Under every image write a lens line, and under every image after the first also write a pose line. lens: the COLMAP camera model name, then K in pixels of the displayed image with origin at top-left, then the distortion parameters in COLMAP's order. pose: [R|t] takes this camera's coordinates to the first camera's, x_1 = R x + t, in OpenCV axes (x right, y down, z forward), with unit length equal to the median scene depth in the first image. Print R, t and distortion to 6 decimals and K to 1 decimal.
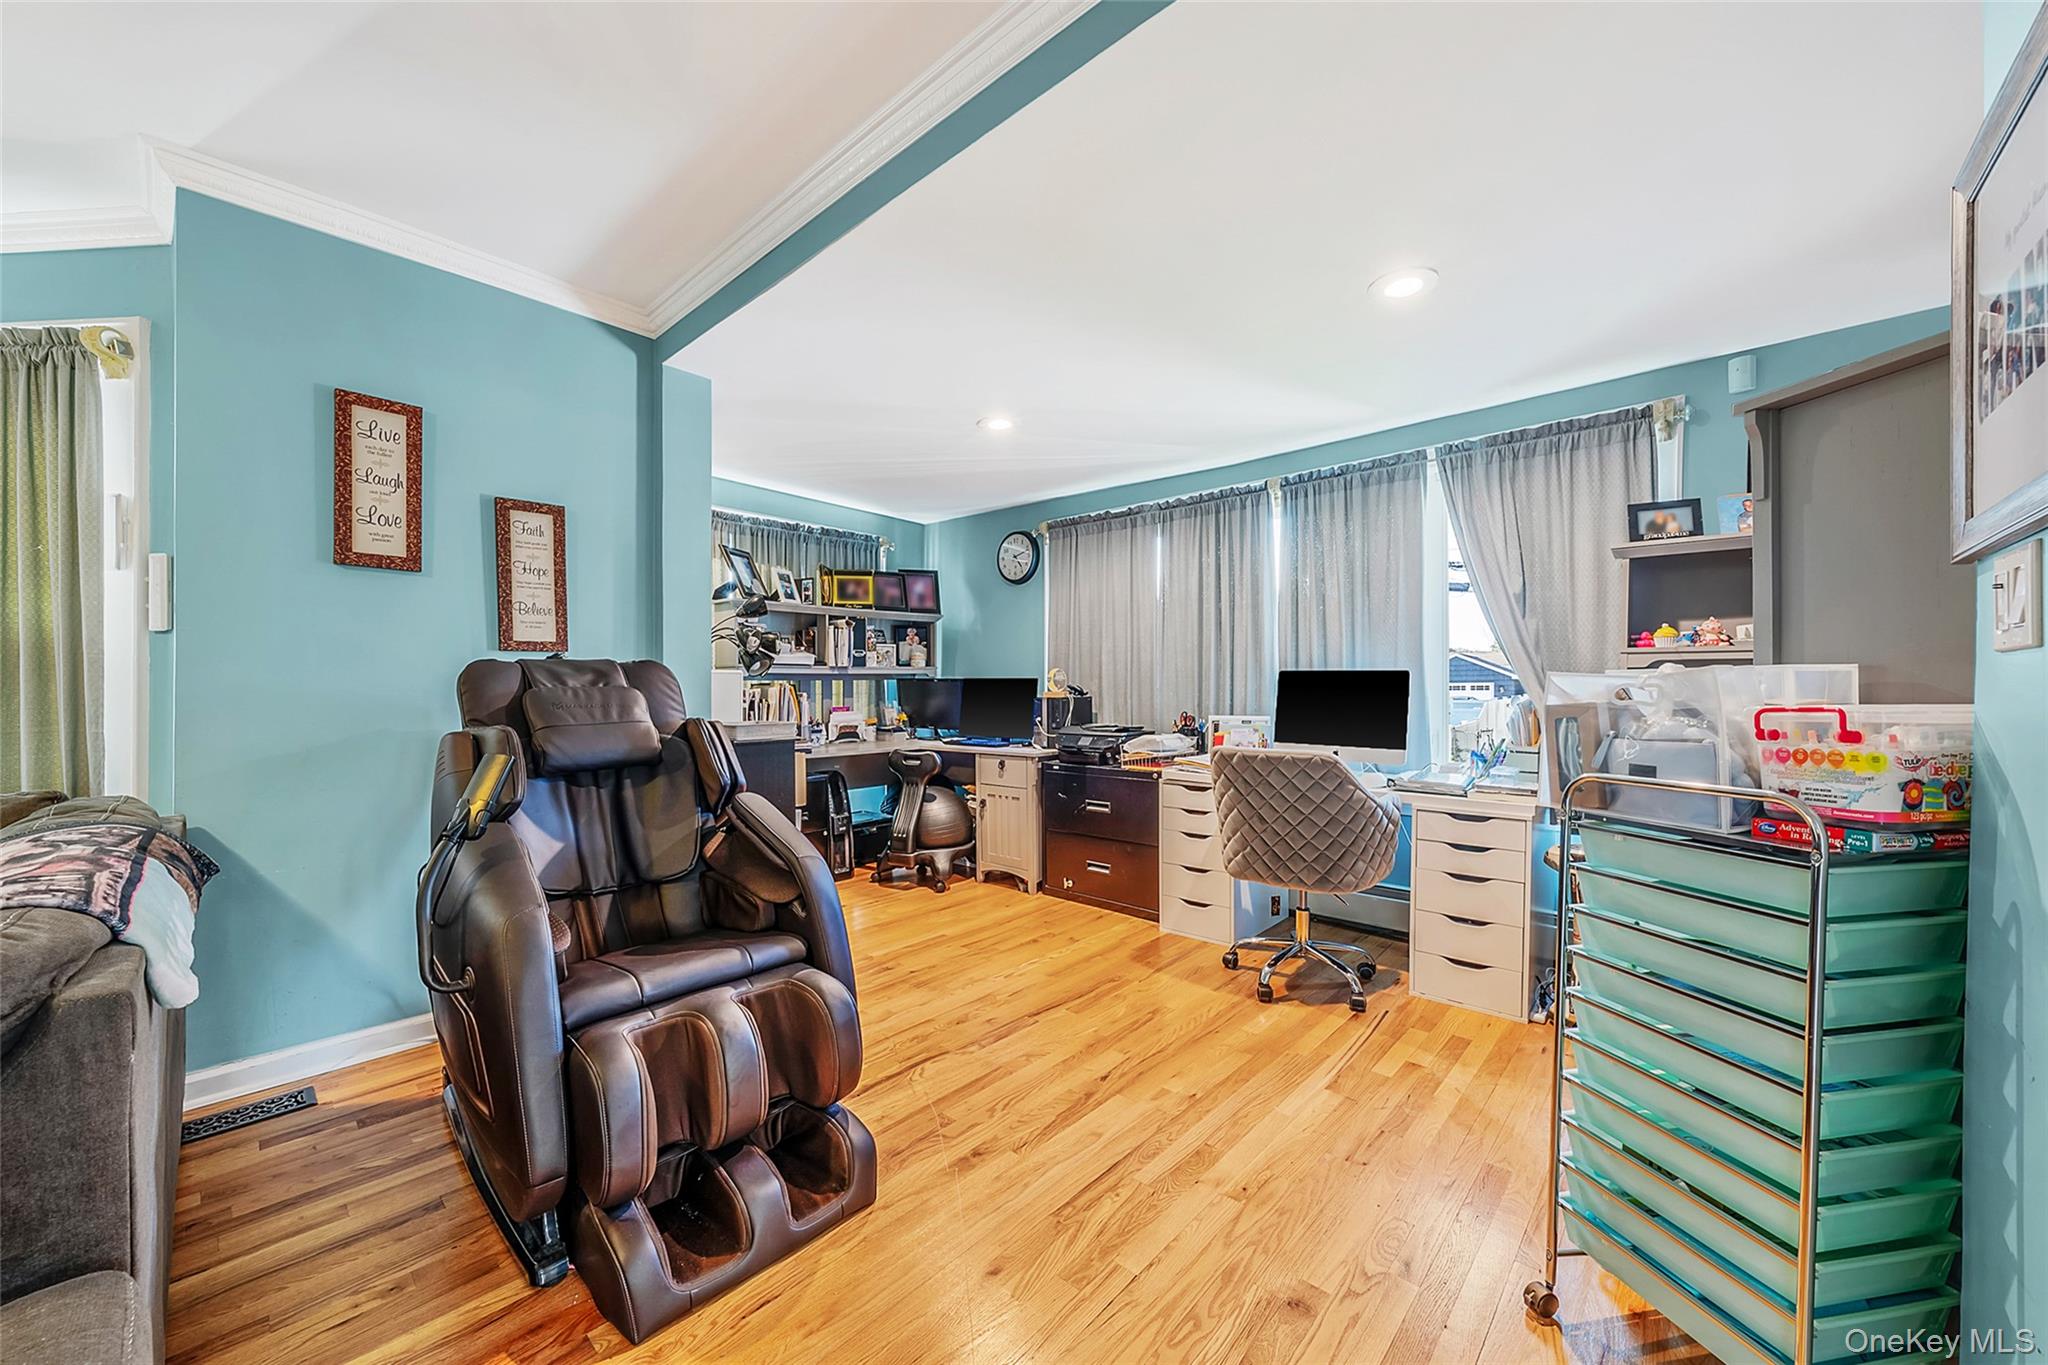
lens RADIAL K [[758.7, 0, 1017.6], [0, 758.7, 692.1], [0, 0, 1]] dist [-0.008289, 0.003341]
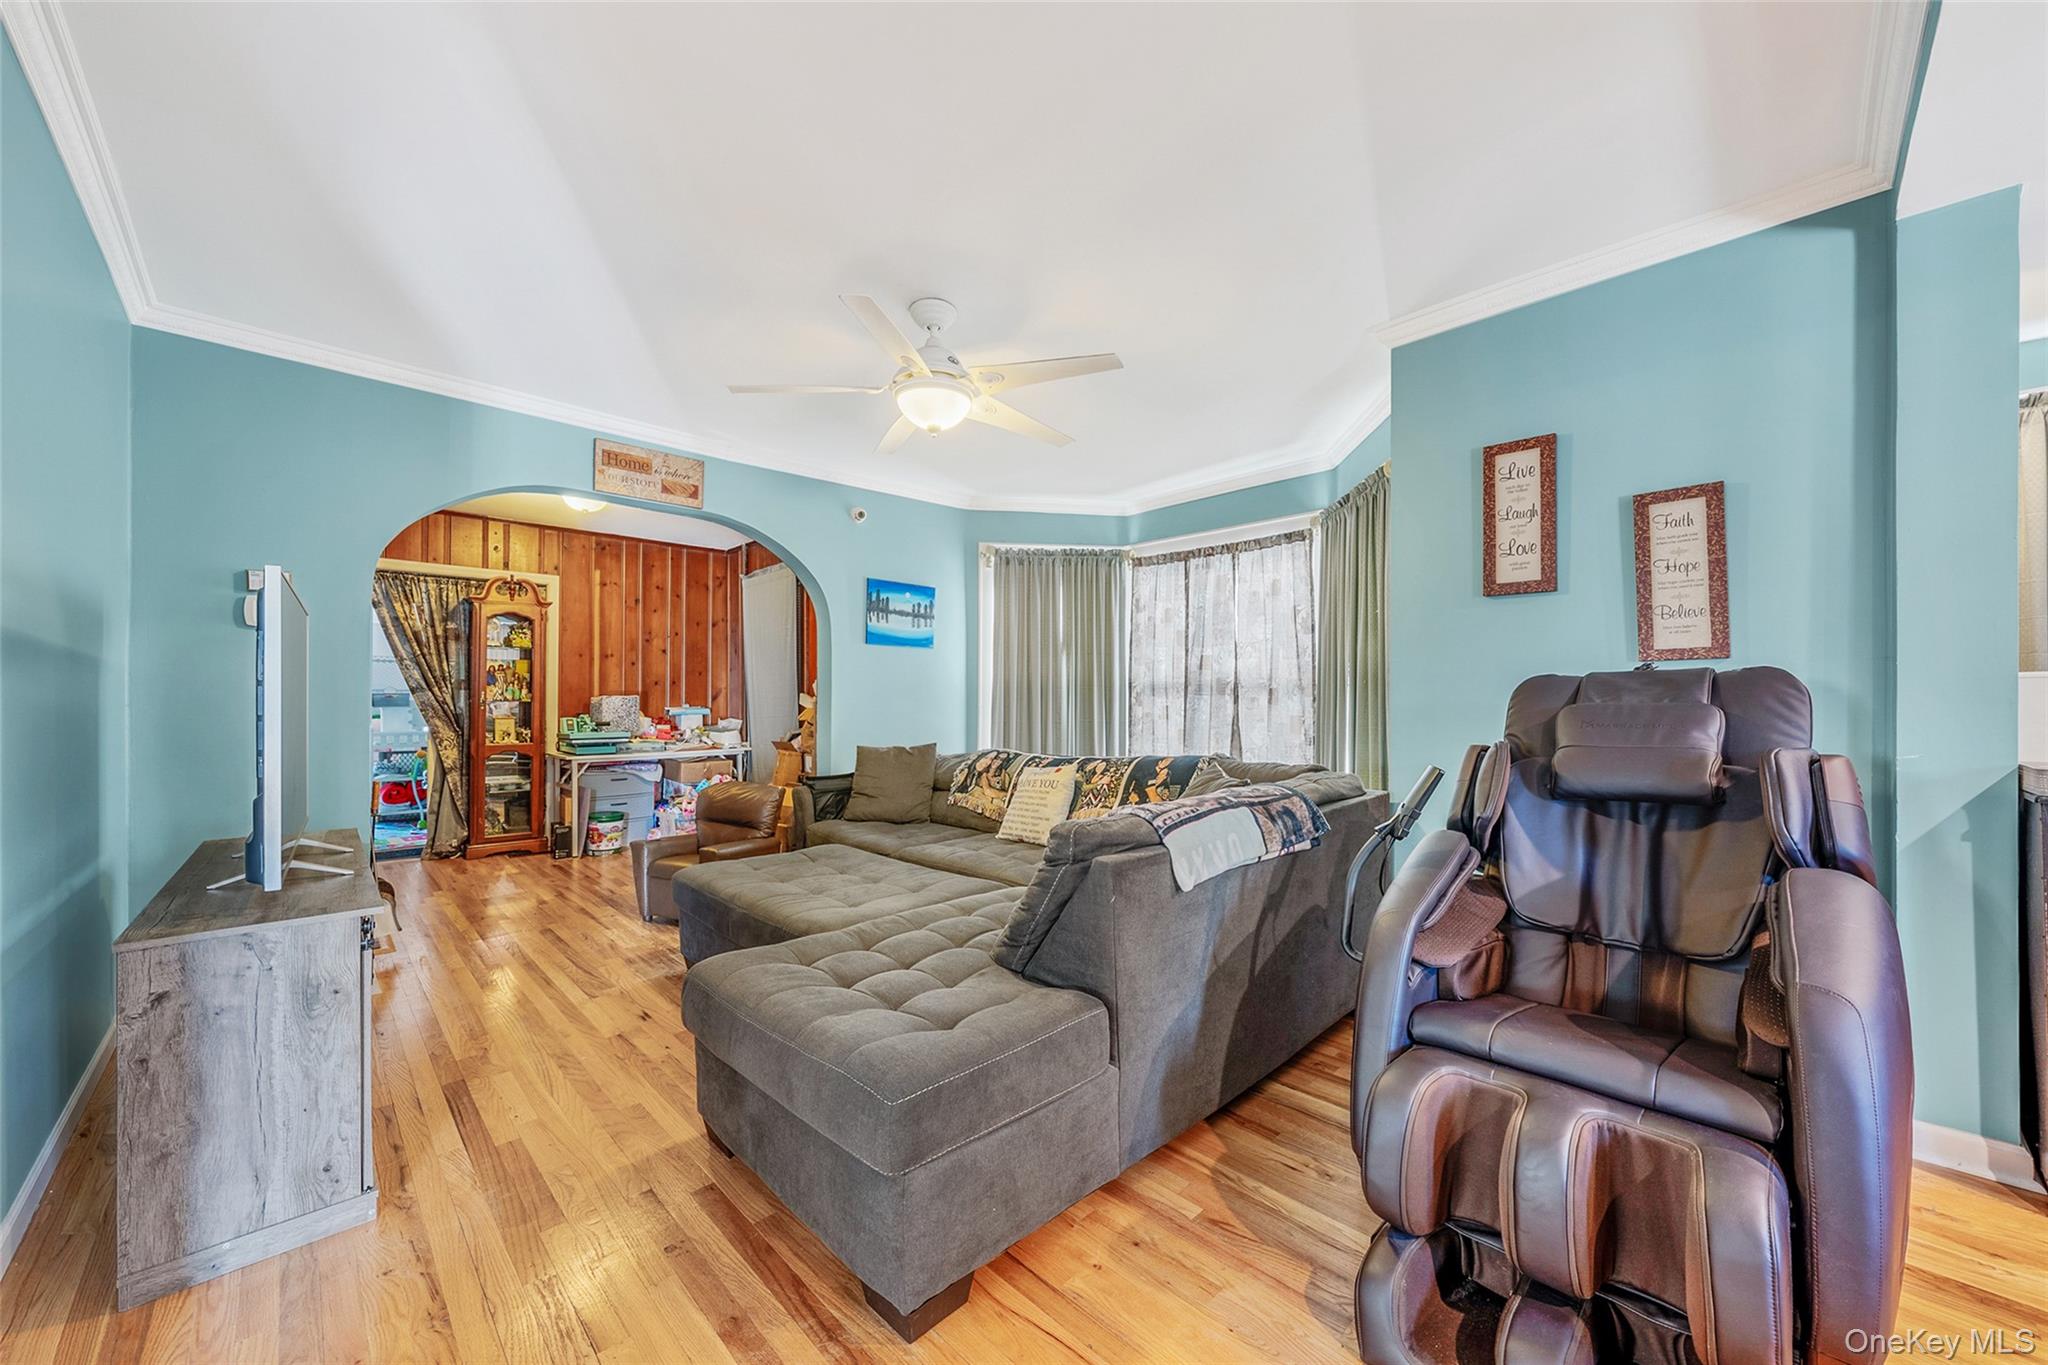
lens RADIAL K [[731.7, 0, 1008.0], [0, 731.7, 695.1], [0, 0, 1]] dist [-0.000611, 0.002751]
pose [[-0.035859, -0.004165, -0.999348, 0.253387], [-0.002740, 0.999988, -0.004070, -0.009436], [0.999353, 0.002592, -0.035870, 0.291697]]
